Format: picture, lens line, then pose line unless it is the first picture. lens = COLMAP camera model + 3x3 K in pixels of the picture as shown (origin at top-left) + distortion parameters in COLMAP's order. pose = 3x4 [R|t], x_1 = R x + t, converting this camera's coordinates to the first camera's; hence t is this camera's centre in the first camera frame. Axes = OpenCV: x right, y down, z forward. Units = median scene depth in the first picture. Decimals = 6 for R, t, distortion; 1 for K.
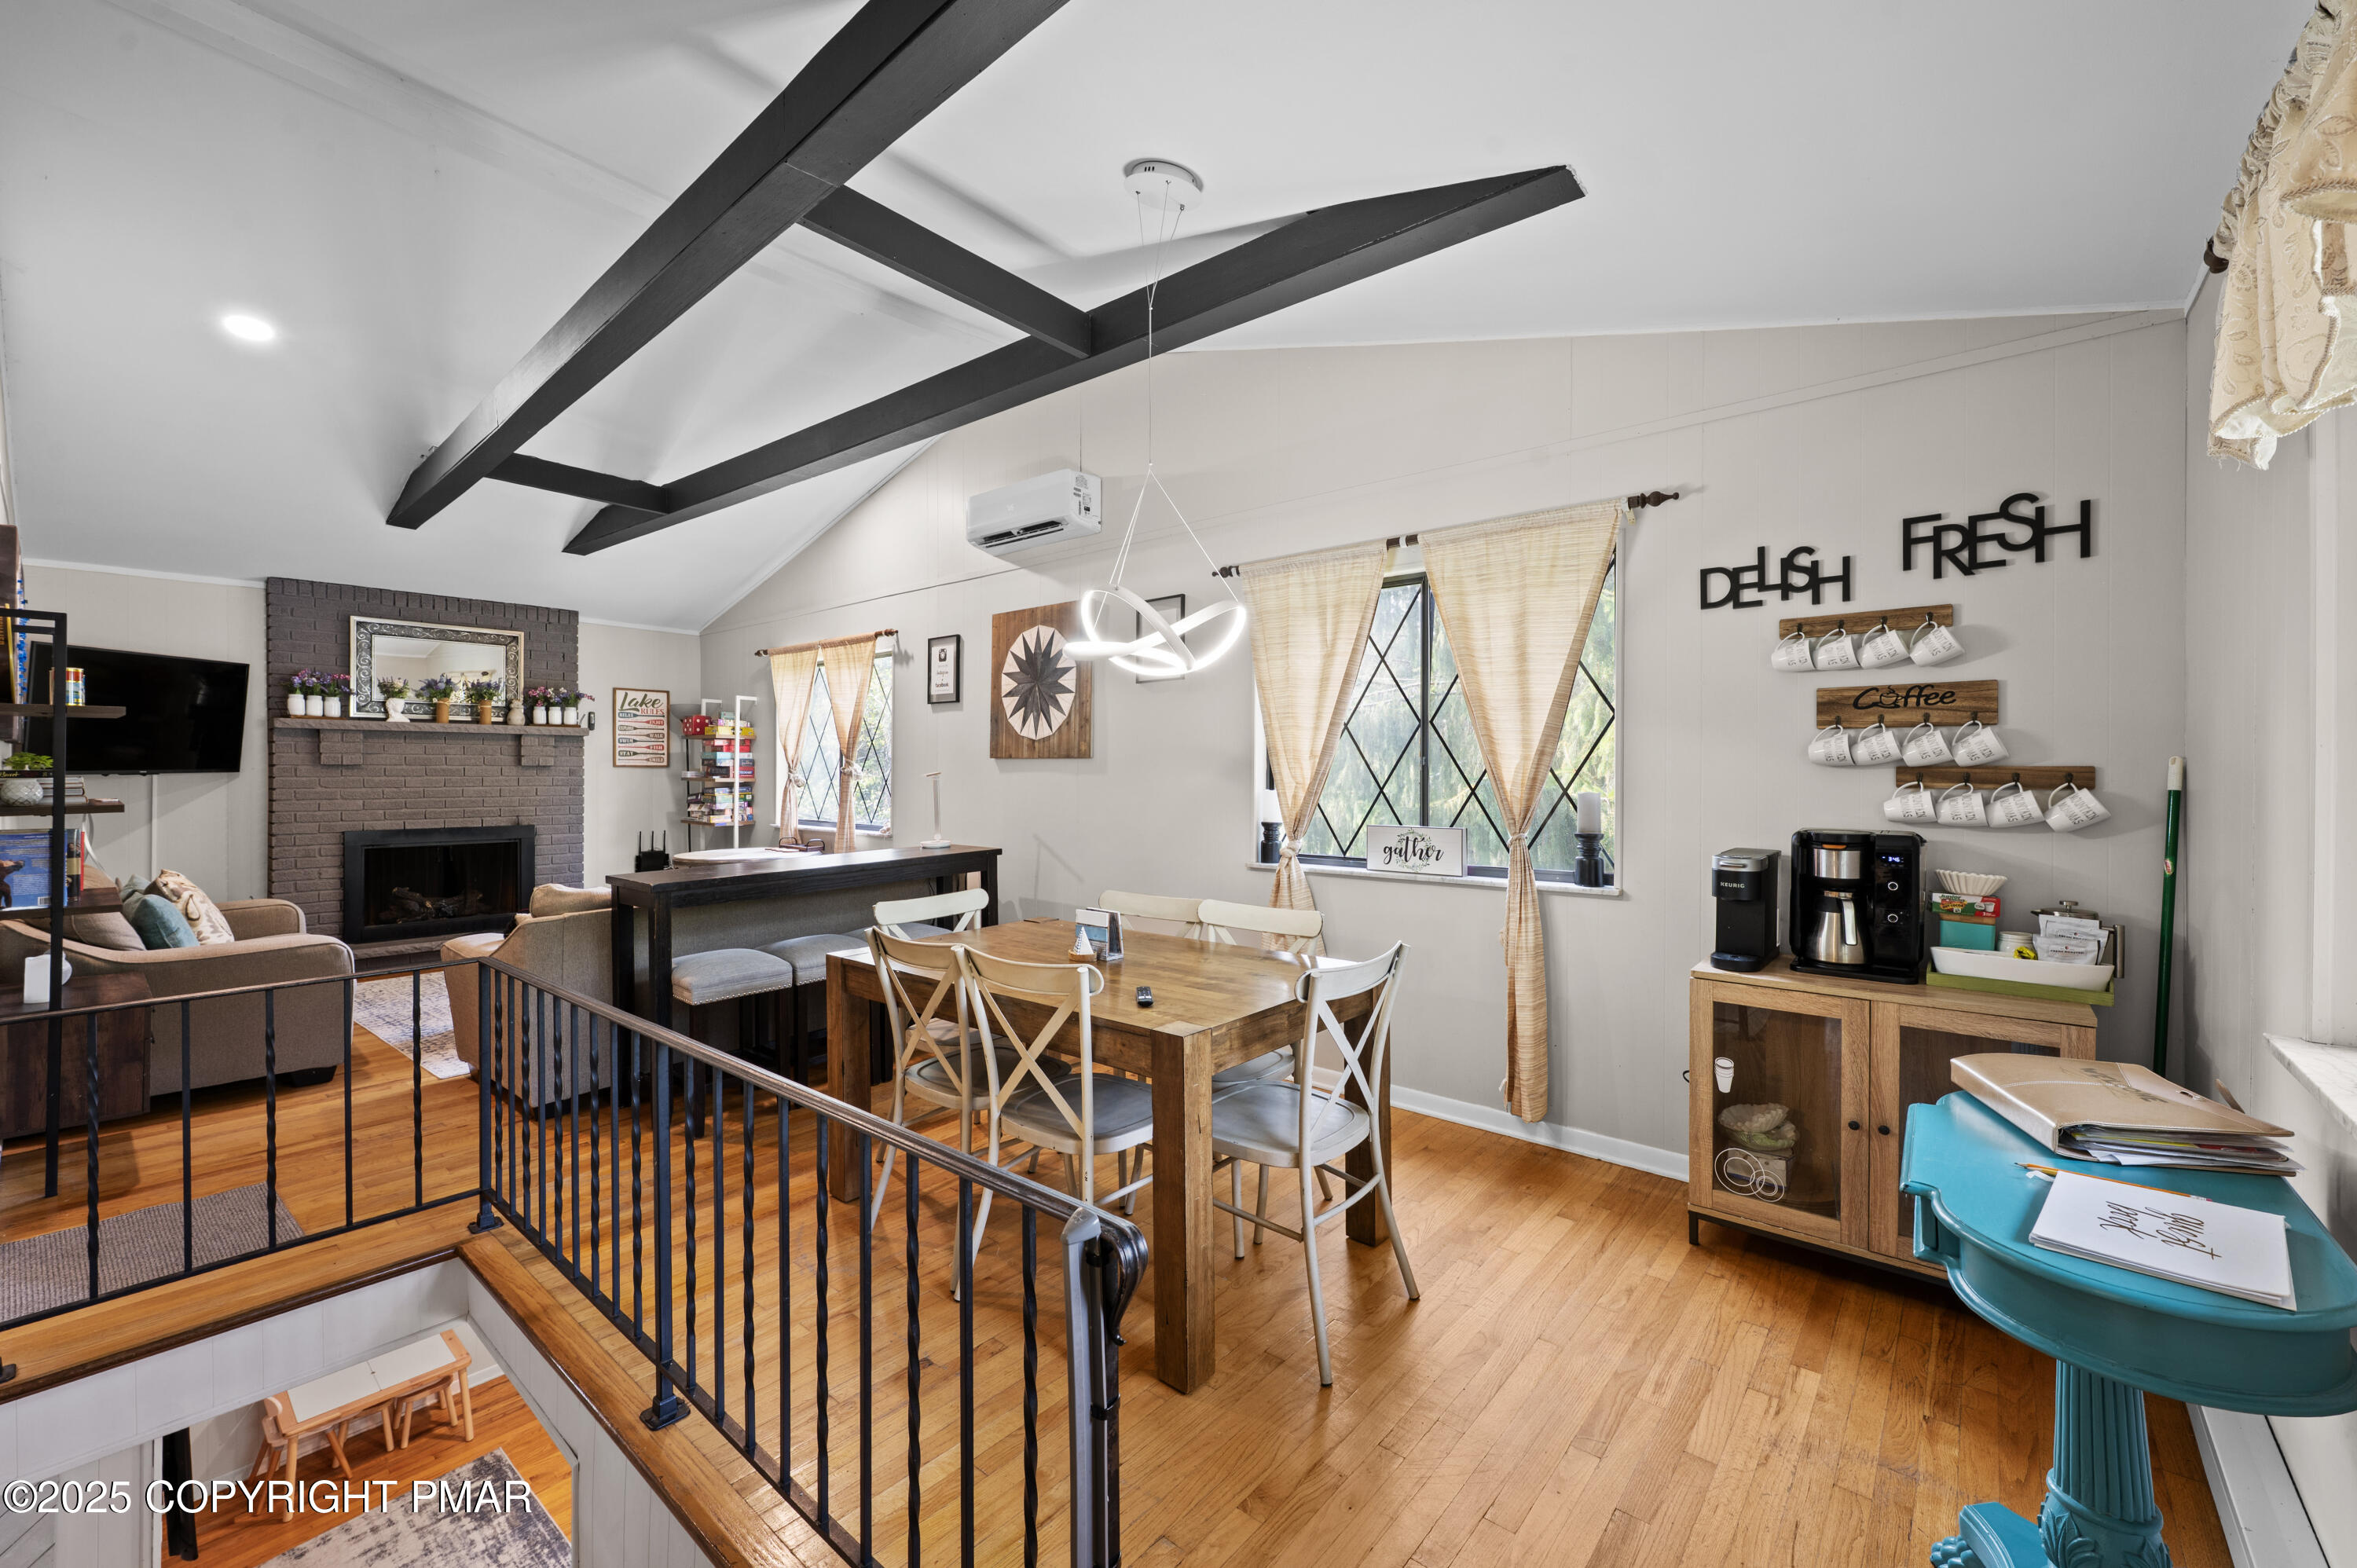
lens RADIAL K [[938.8, 0, 1163.7], [0, 938.8, 772.0], [0, 0, 1]] dist [-0.003437, -0.000118]
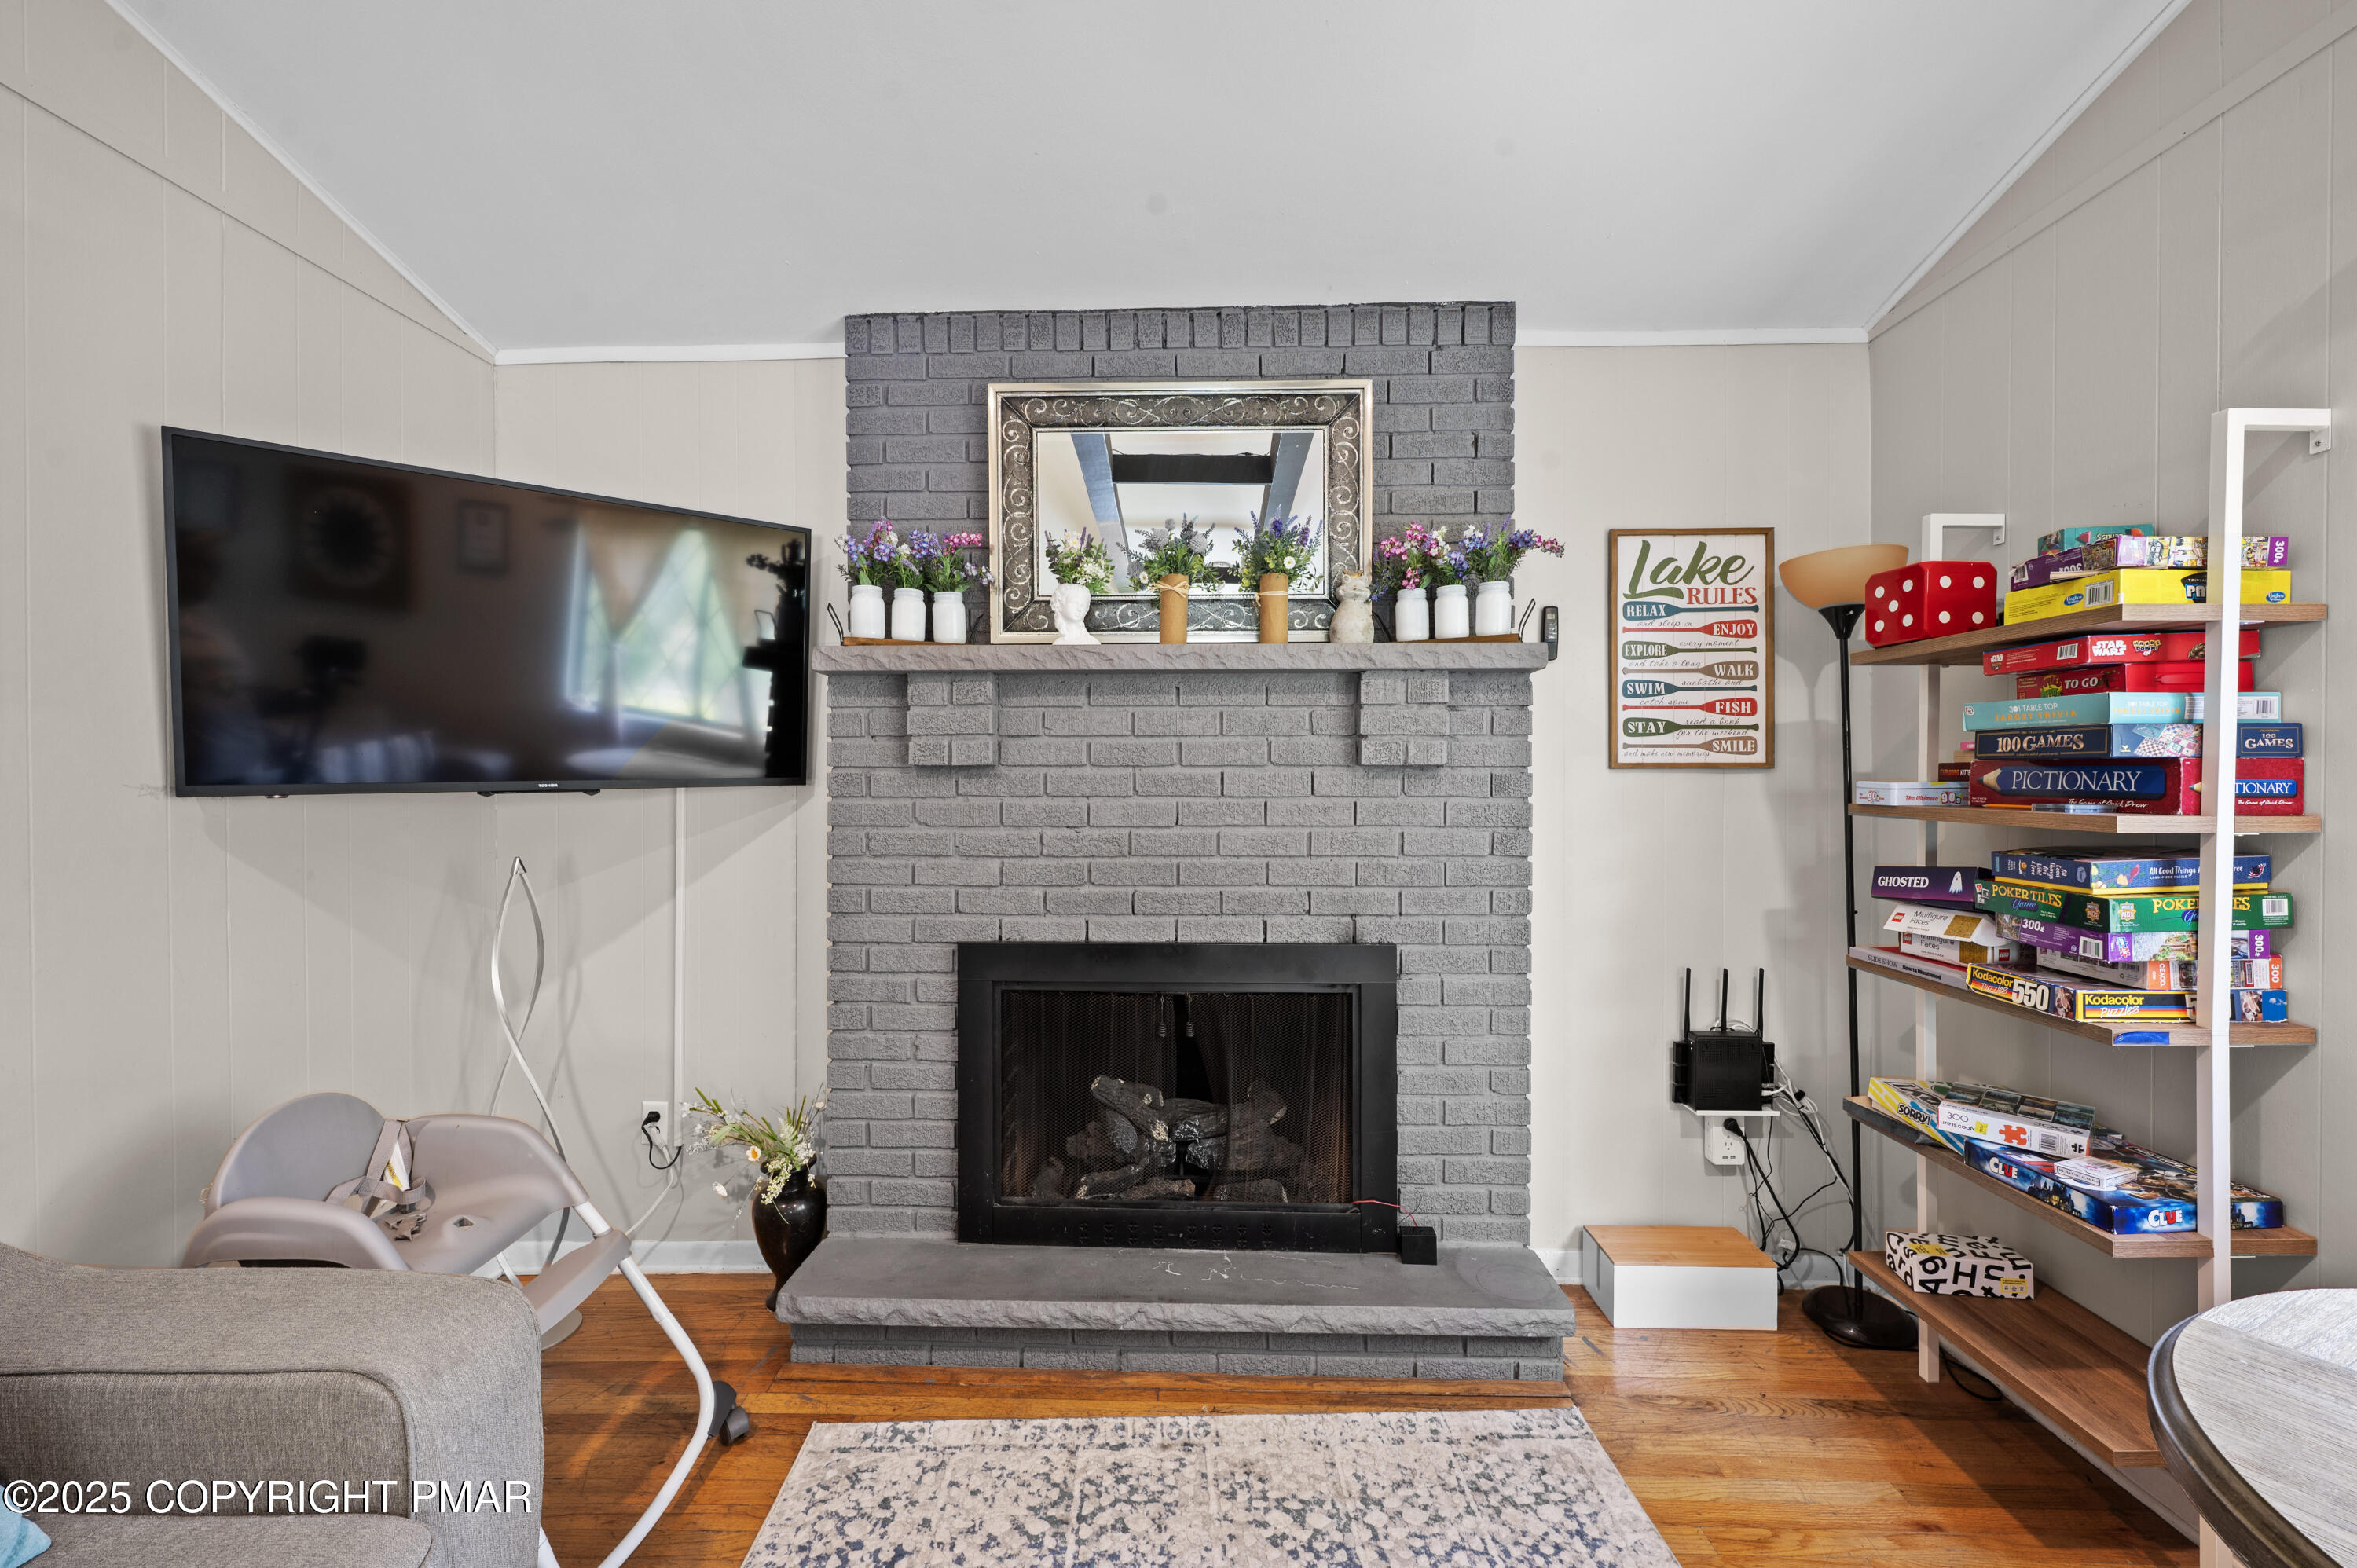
lens RADIAL K [[938.8, 0, 1176.7], [0, 938.8, 780.5], [0, 0, 1]] dist [-0.003437, -0.000118]
pose [[0.632029, 0.001095, -0.774944, -0.490890], [0.000906, 0.999997, 0.002152, -0.002168], [0.774944, -0.002062, 0.632026, 0.773211]]
